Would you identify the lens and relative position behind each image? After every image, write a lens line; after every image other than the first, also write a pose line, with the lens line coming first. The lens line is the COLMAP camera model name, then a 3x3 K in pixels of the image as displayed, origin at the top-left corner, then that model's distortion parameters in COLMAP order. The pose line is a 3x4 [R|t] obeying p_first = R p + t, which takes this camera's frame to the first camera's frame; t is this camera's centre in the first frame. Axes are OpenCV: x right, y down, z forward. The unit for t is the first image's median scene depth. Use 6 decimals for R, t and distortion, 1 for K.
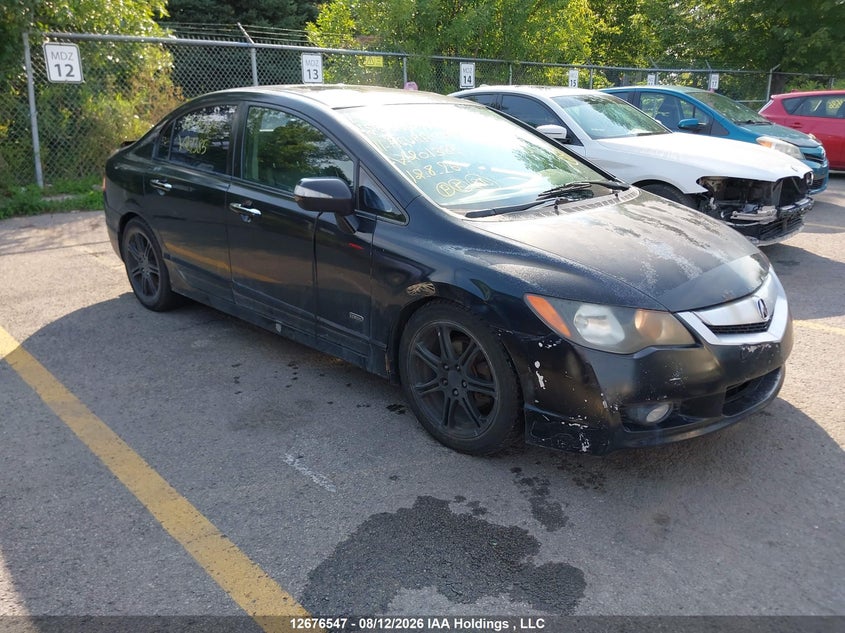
lens RADIAL K [[648.0, 0, 424.7], [0, 648.0, 320.8], [0, 0, 1]] dist [0.015023, 0.011465]
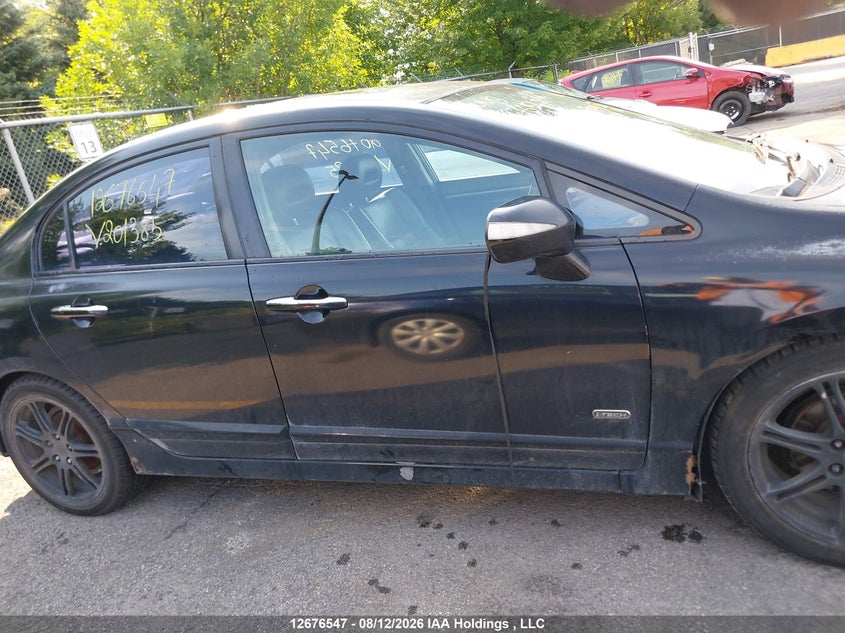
lens RADIAL K [[648.0, 0, 421.1], [0, 648.0, 321.3], [0, 0, 1]] dist [0.015023, 0.011465]
pose [[0.906210, -0.289141, 0.308515, -0.295578], [0.307249, 0.951569, -0.010678, -0.094102], [-0.290486, 0.104468, 0.951160, 0.333790]]
